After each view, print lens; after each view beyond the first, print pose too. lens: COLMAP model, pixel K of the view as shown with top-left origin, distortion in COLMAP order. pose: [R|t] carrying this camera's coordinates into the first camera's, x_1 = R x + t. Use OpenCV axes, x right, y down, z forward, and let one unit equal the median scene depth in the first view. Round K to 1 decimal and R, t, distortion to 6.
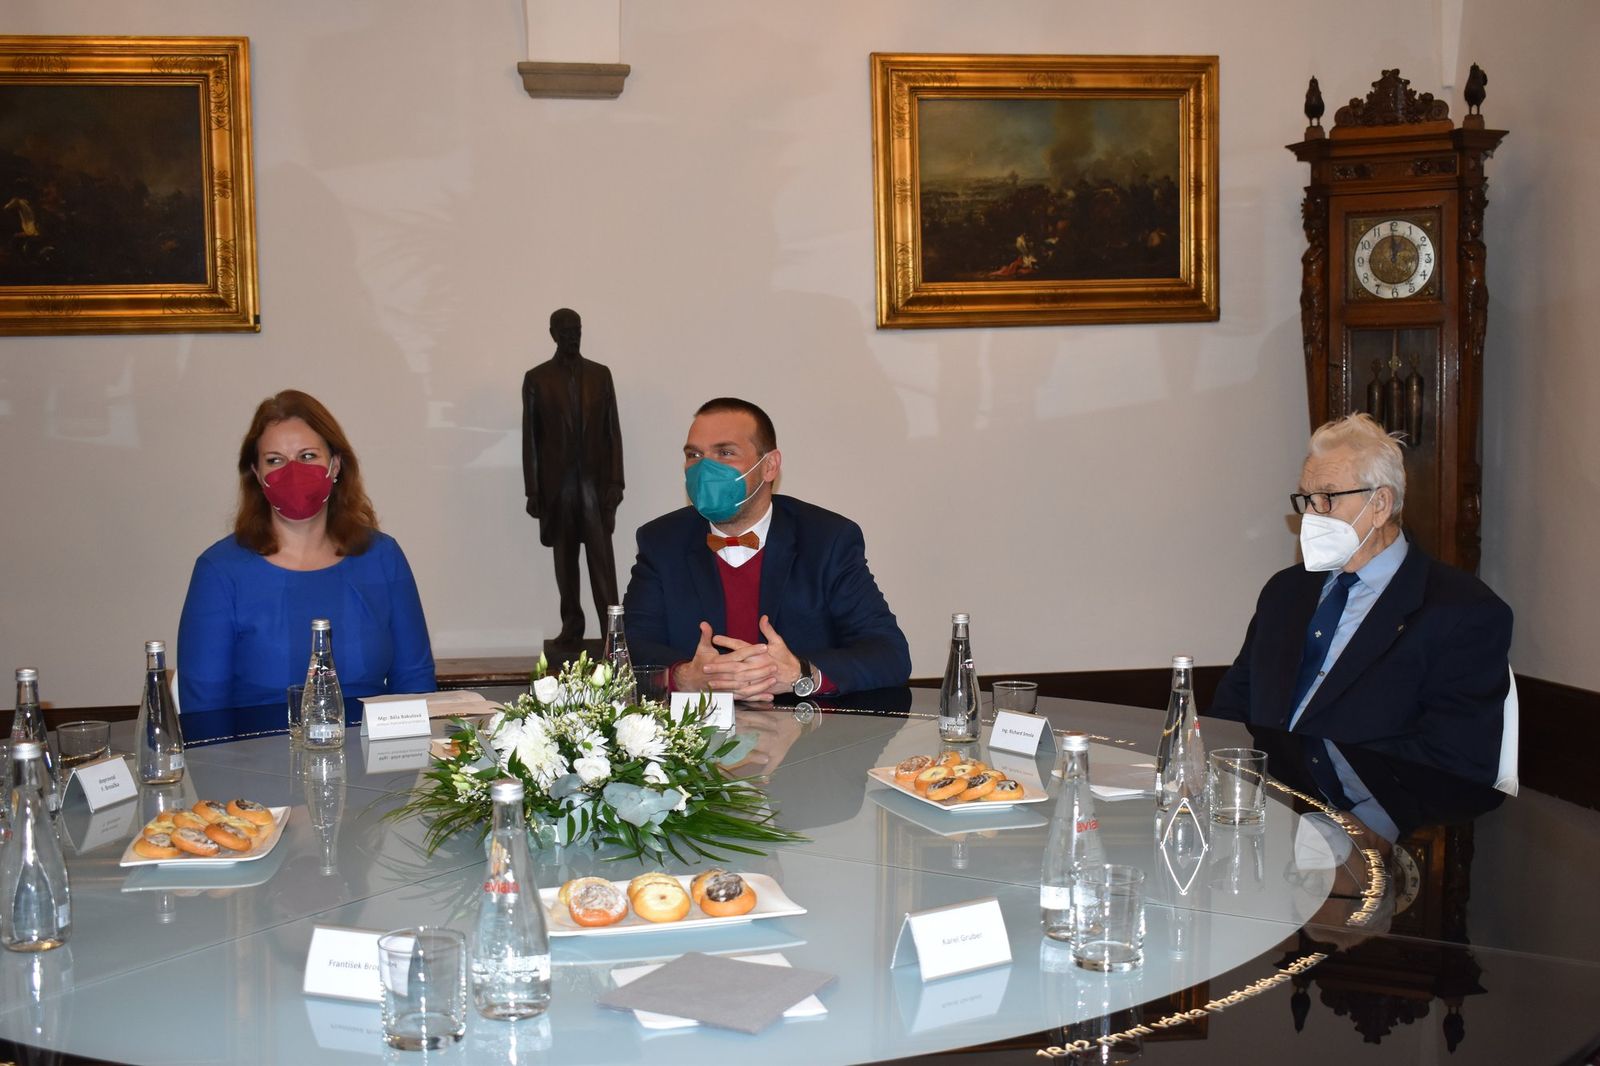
lens RADIAL K [[1762.7, 0, 800.0], [0, 1762.7, 533.0], [0, 0, 1]] dist [-0.070794, 0.031109]
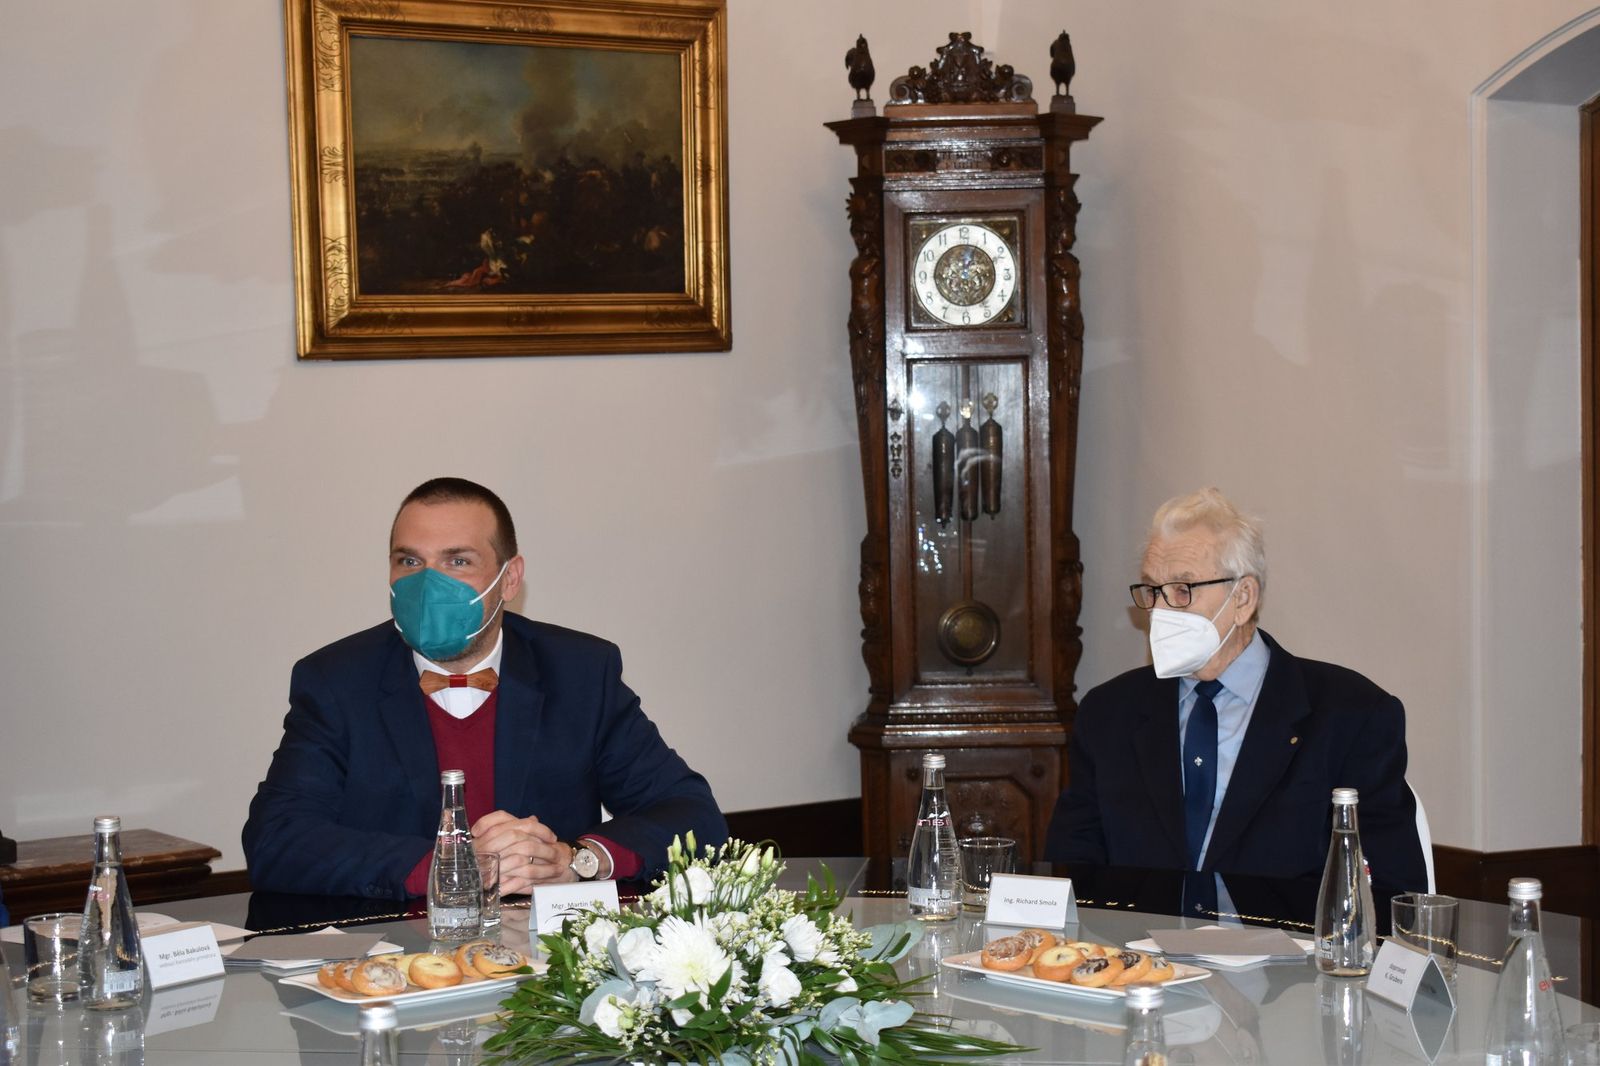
lens RADIAL K [[2559.0, 0, 800.0], [0, 2559.0, 533.0], [0, 0, 1]] dist [-0.011717, -0.029806]
pose [[0.910292, -0.019620, 0.413502, -0.197917], [0.035478, 0.998899, -0.030705, -0.008924], [-0.412445, 0.042621, 0.909985, -0.004183]]
